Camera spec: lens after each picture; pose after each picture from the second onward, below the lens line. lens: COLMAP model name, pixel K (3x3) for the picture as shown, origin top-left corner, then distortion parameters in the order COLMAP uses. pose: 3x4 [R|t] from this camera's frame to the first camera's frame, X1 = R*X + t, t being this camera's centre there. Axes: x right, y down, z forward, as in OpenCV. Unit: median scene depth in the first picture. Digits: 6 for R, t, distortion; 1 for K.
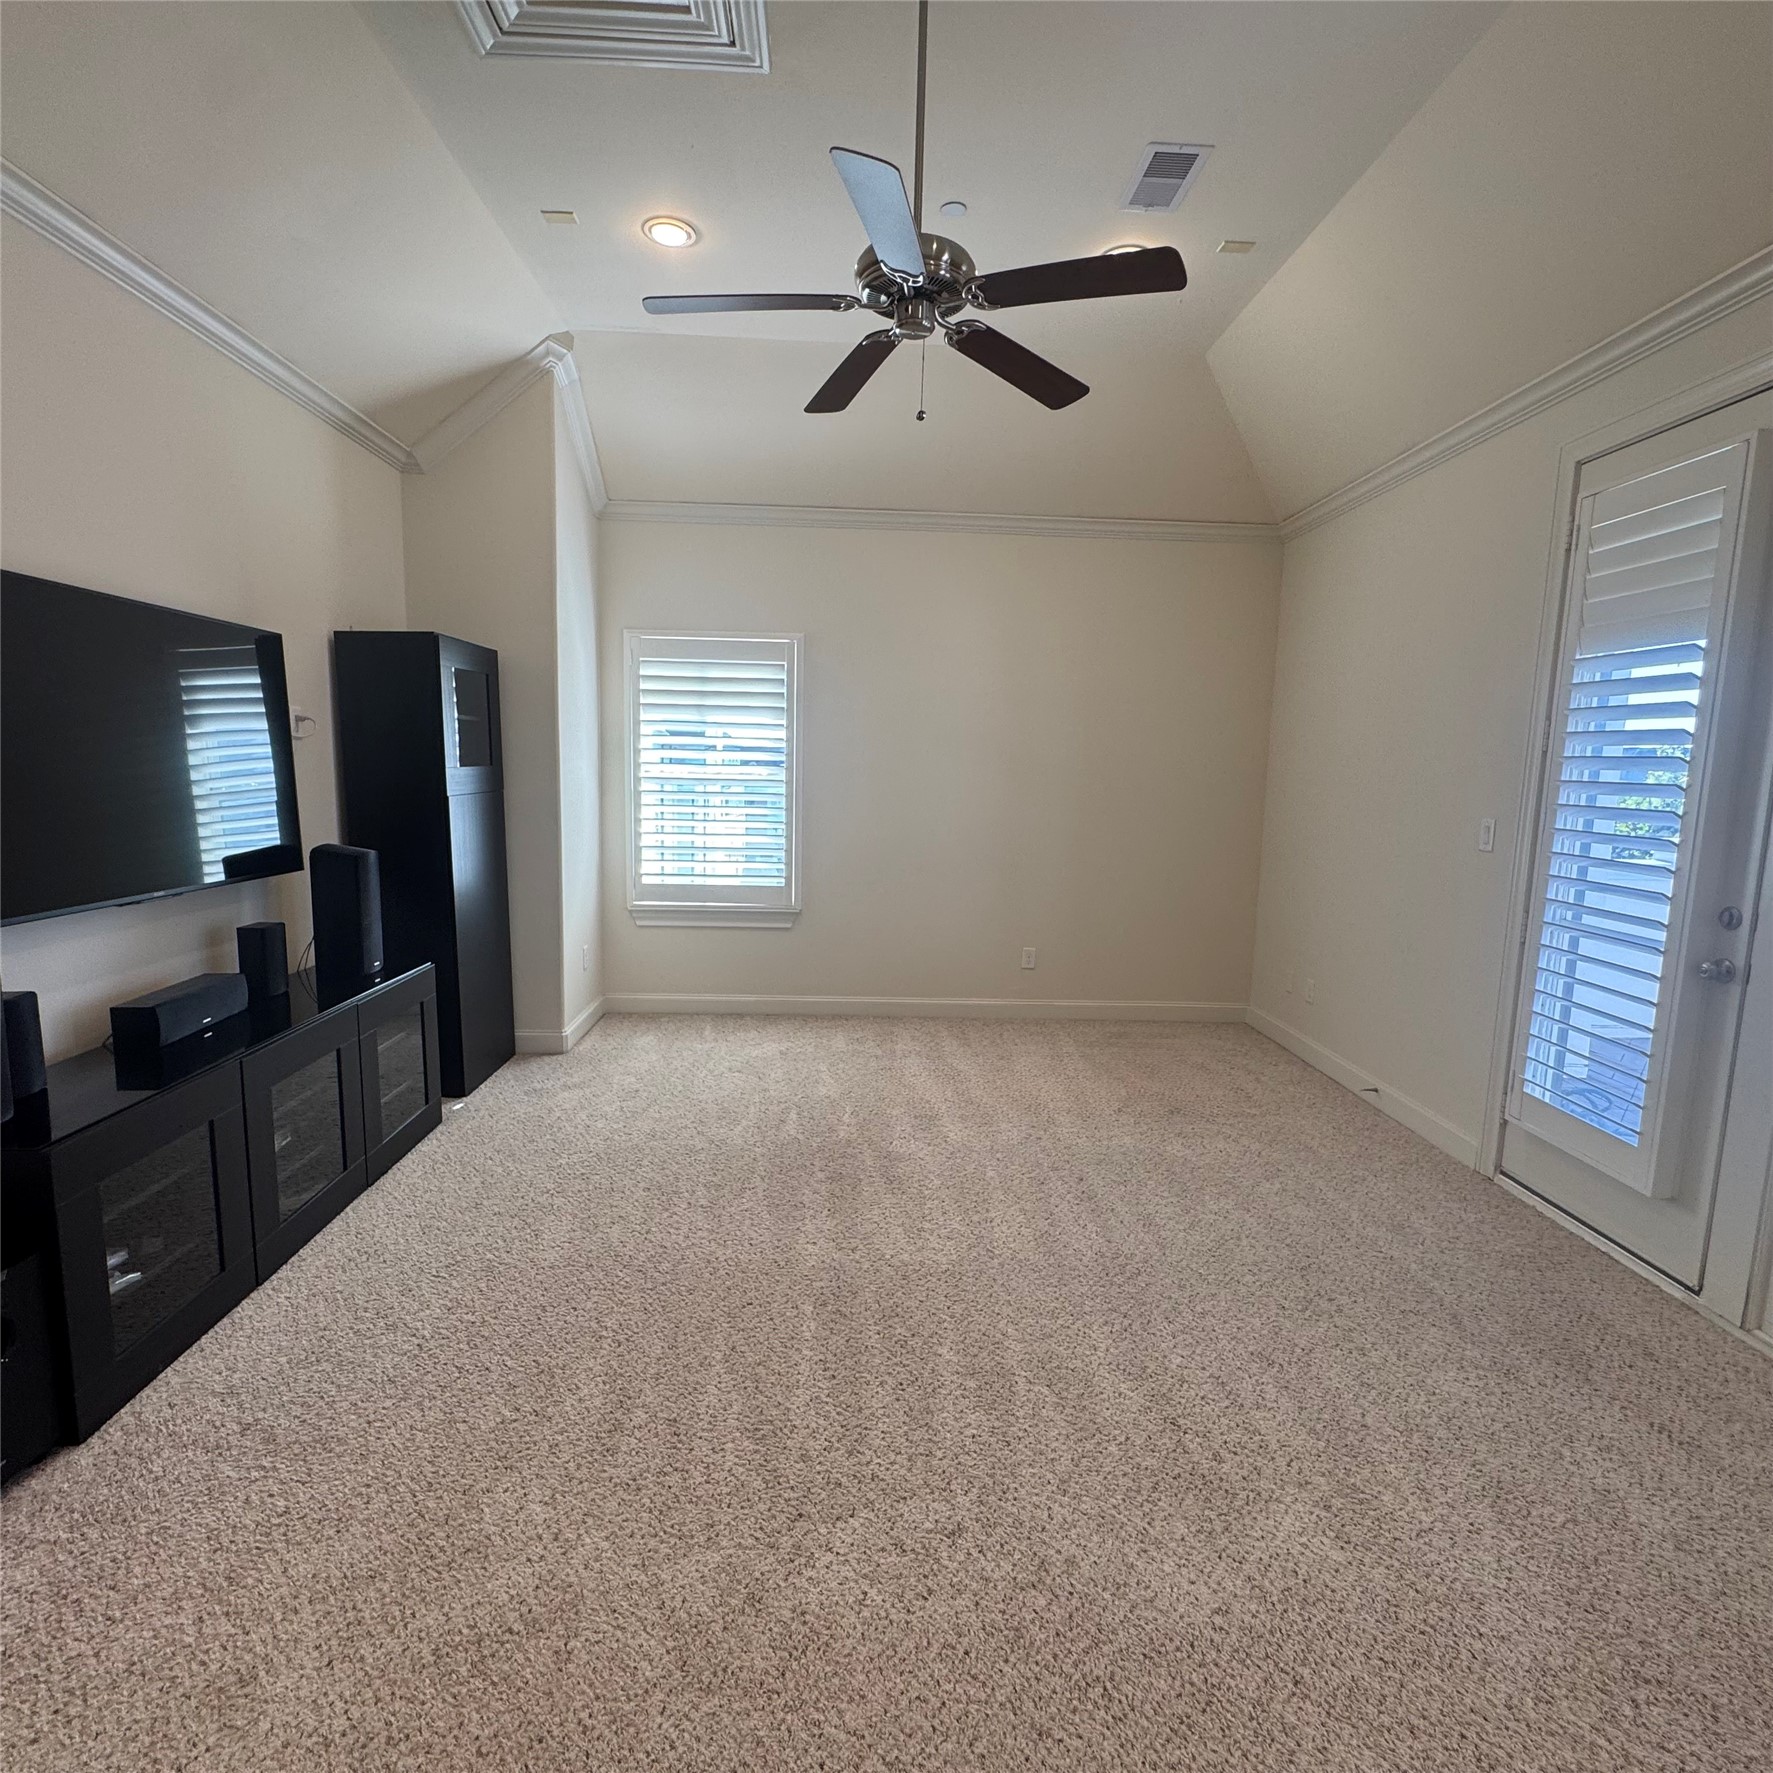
lens RADIAL K [[949.7, 0, 883.7], [0, 949.7, 883.6], [0, 0, 1]] dist [-0.005445, 0.001384]
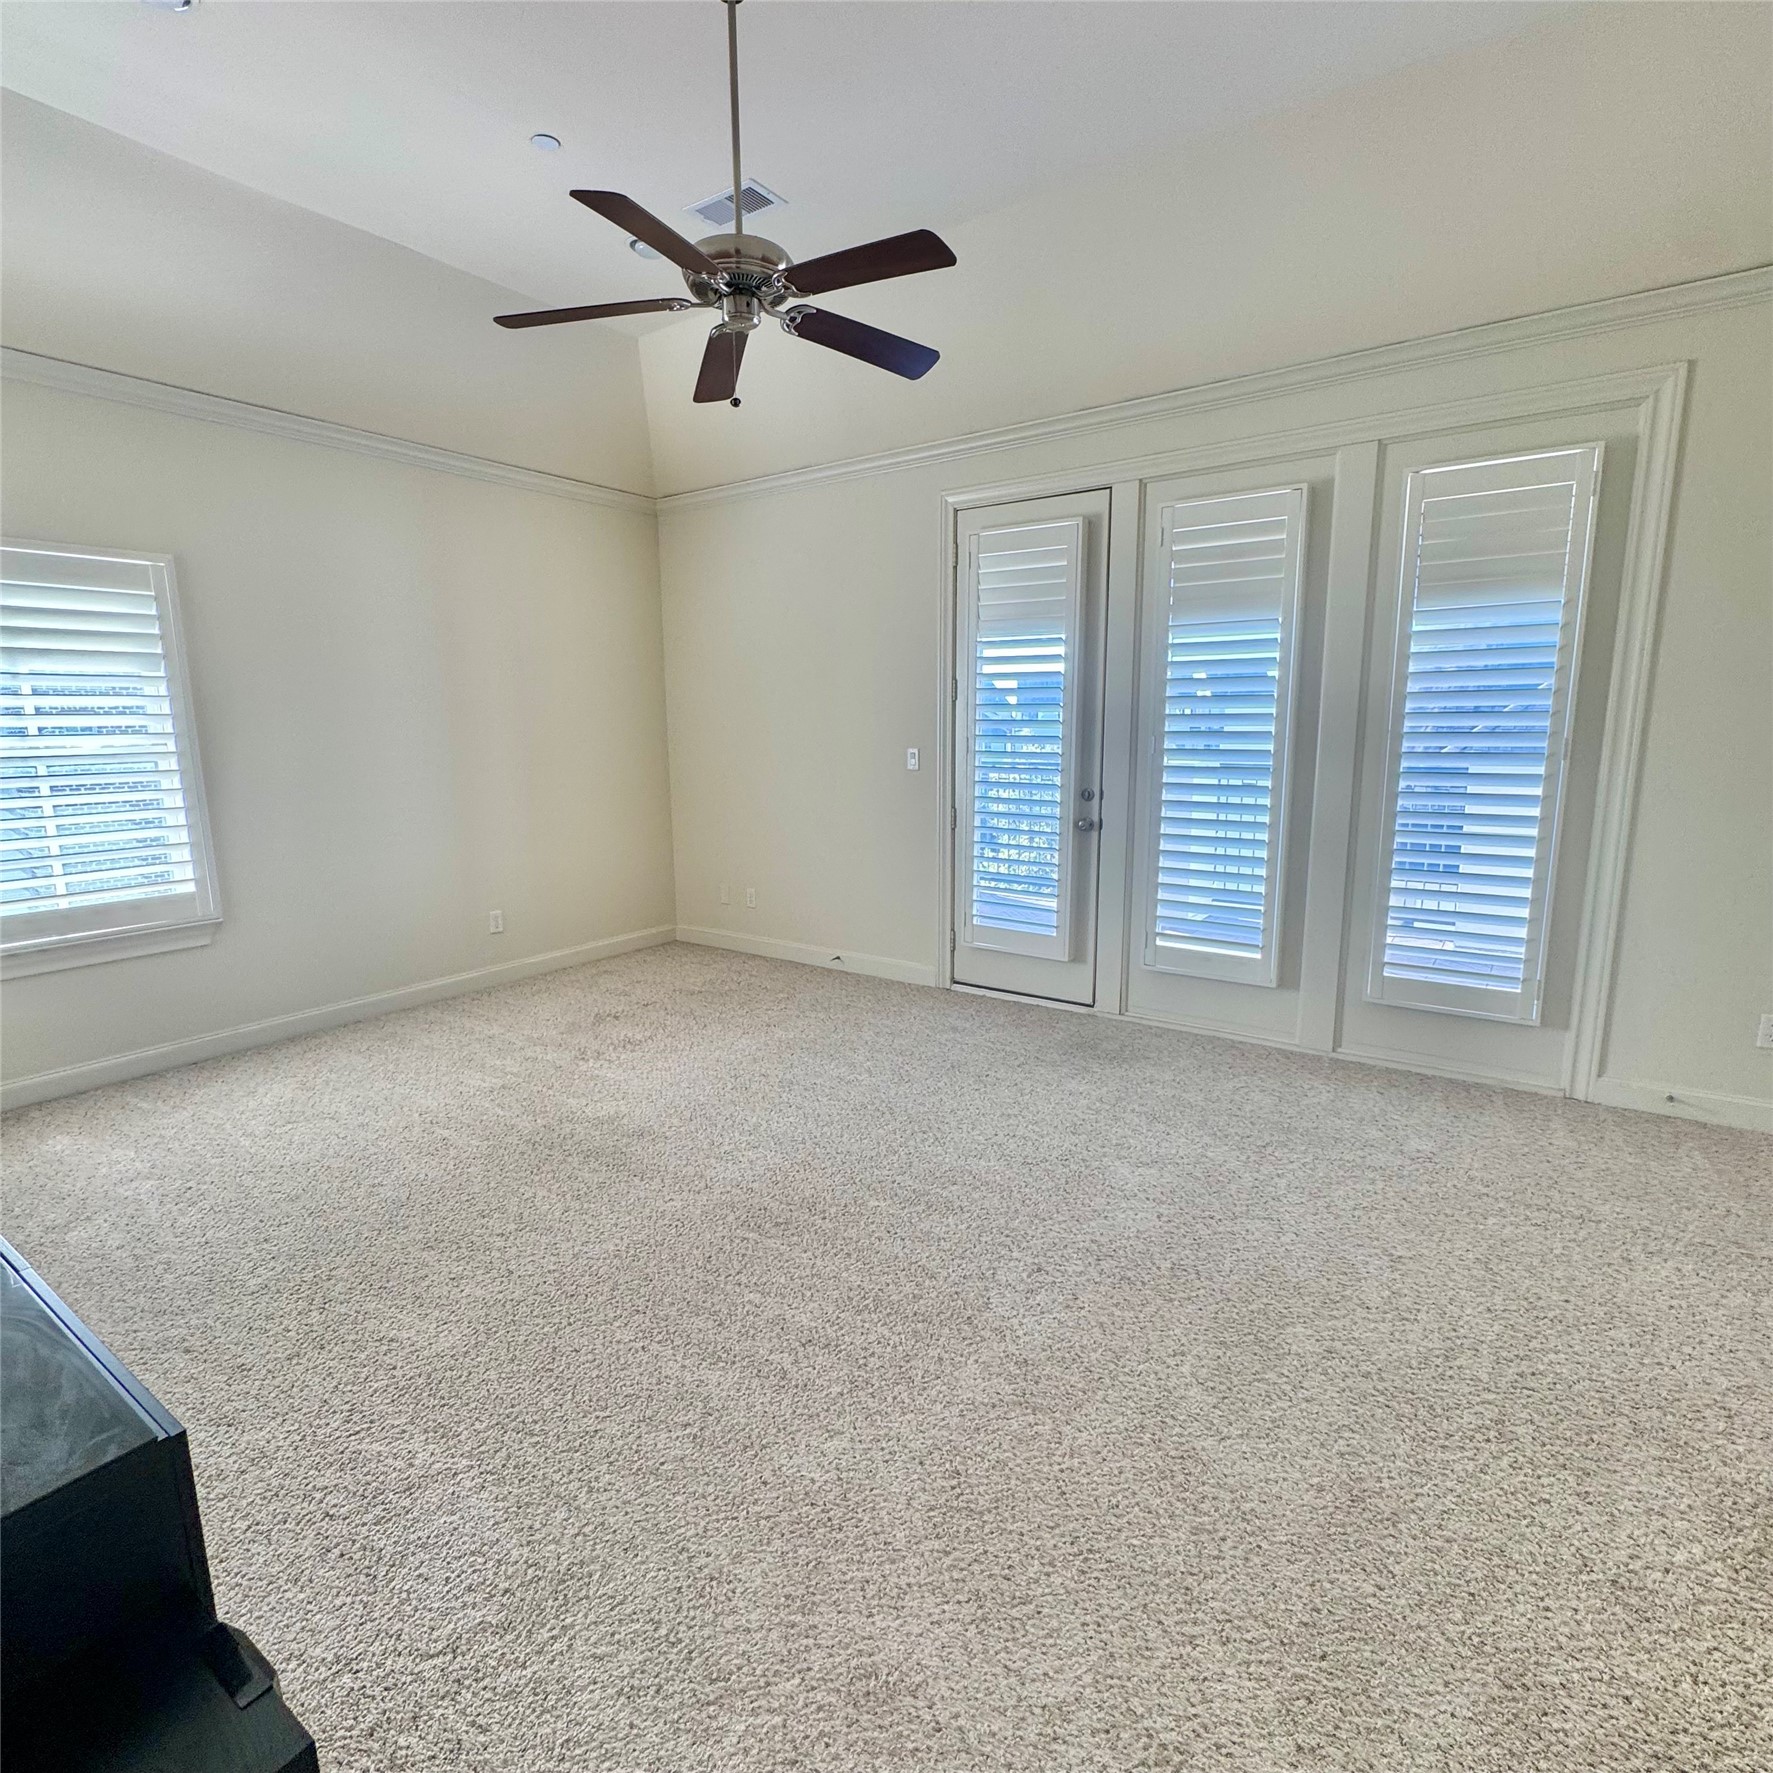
lens RADIAL K [[949.7, 0, 883.5], [0, 949.7, 882.6], [0, 0, 1]] dist [-0.005445, 0.001384]
pose [[0.608228, -0.166693, 0.776062, -0.538261], [0.121525, 0.985730, 0.116484, -0.039279], [-0.784404, 0.023463, 0.619806, 0.144216]]
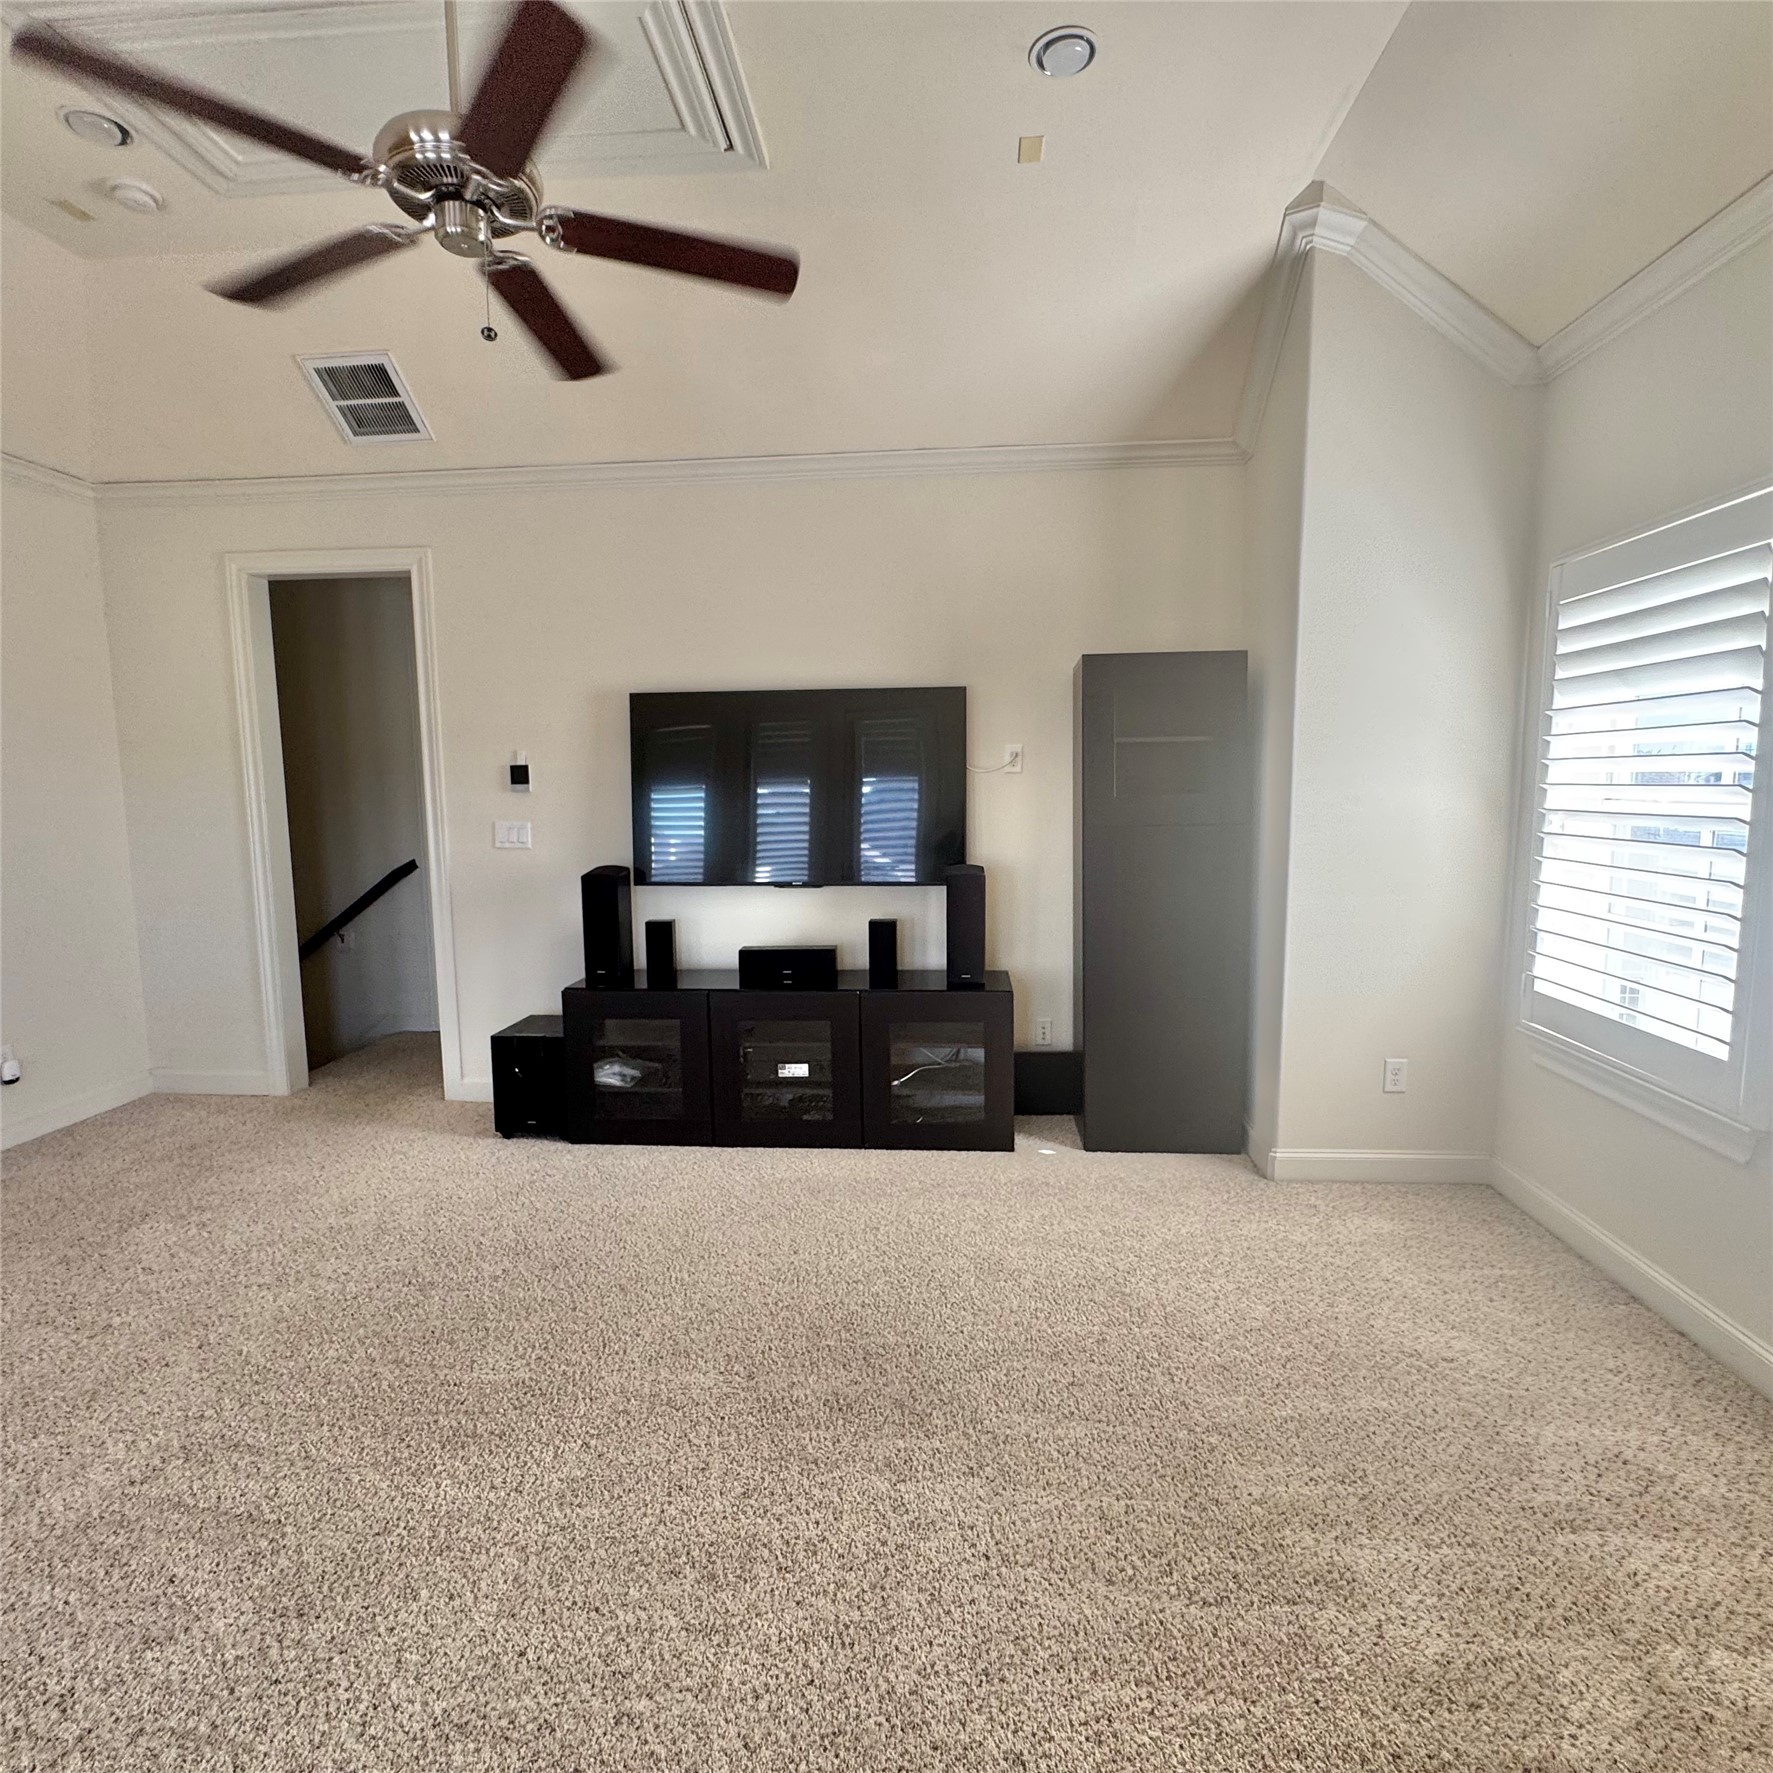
lens RADIAL K [[949.7, 0, 878.1], [0, 949.7, 899.2], [0, 0, 1]] dist [-0.005445, 0.001384]
pose [[-0.120714, 0.096755, -0.987961, 0.539845], [-0.112236, 0.987527, 0.110426, -0.112759], [0.986322, 0.124215, -0.108349, 0.988151]]
